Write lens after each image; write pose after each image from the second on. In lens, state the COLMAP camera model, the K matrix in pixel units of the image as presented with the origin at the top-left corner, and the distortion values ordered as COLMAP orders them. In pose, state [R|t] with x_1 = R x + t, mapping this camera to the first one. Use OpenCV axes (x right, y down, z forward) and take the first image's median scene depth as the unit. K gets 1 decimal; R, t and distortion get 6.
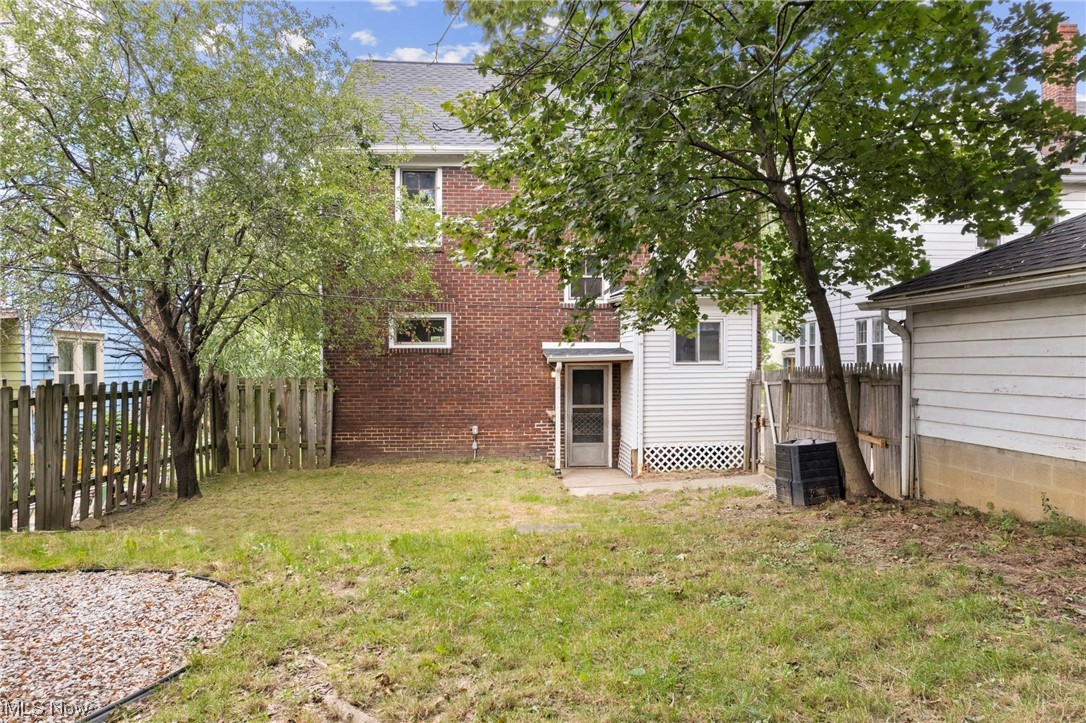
lens RADIAL K [[707.8, 0, 545.0], [0, 707.8, 358.8], [0, 0, 1]] dist [-0.047518, 0.013020]
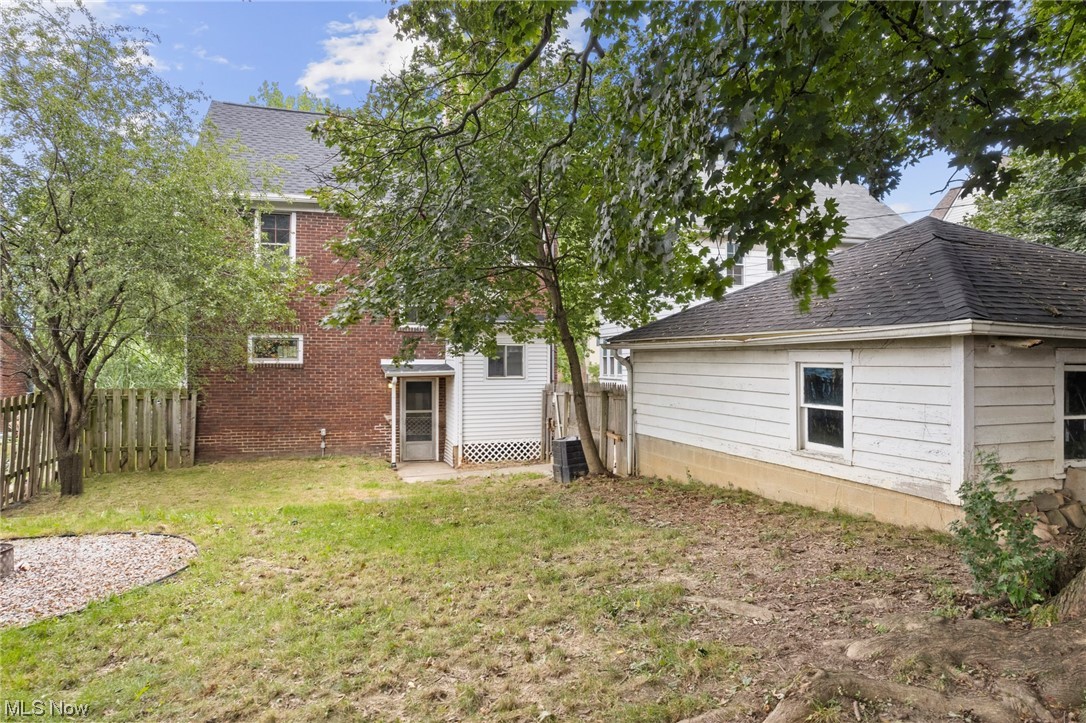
lens RADIAL K [[707.8, 0, 542.4], [0, 707.8, 367.6], [0, 0, 1]] dist [-0.047518, 0.013020]
pose [[0.975668, 0.003917, 0.219219, 0.000834], [-0.007456, 0.999855, 0.015317, -0.031925], [-0.219127, -0.016578, 0.975556, -0.259803]]
